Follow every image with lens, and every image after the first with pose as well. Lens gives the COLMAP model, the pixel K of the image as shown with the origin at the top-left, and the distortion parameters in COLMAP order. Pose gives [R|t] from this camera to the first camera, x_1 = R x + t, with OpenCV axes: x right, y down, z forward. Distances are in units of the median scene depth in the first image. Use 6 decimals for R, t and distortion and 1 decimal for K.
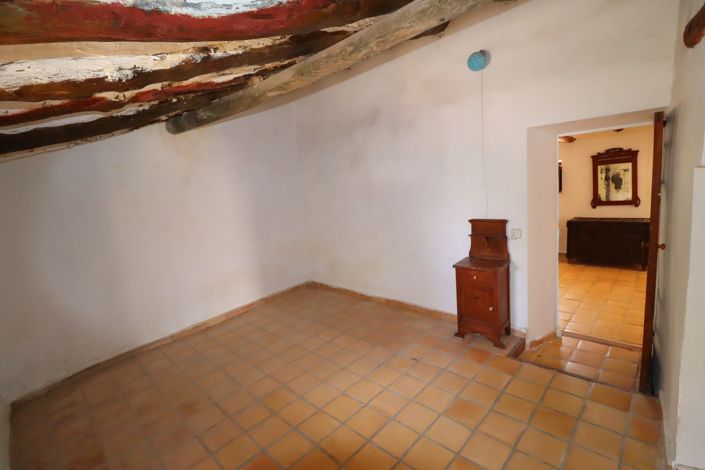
lens RADIAL K [[327.9, 0, 355.4], [0, 327.9, 231.3], [0, 0, 1]] dist [-0.000911, -0.008029]
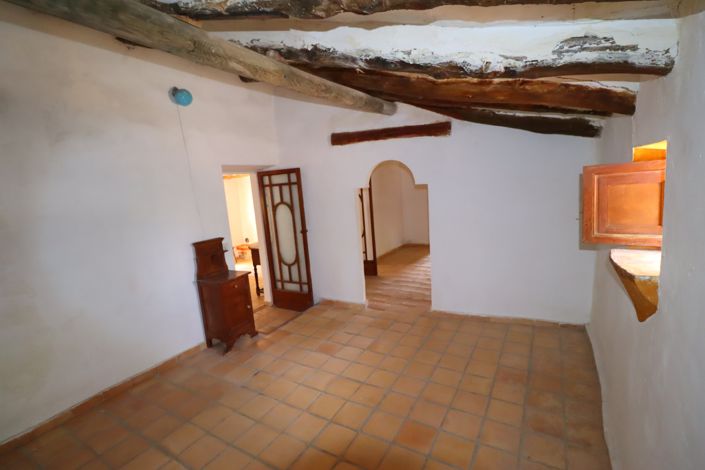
lens RADIAL K [[327.9, 0, 355.1], [0, 327.9, 233.8], [0, 0, 1]] dist [-0.000911, -0.008029]
pose [[-0.225425, -0.051076, 0.972921, -0.909243], [0.233638, 0.966650, 0.104881, -0.065856], [-0.945831, 0.250954, -0.205974, 0.870281]]
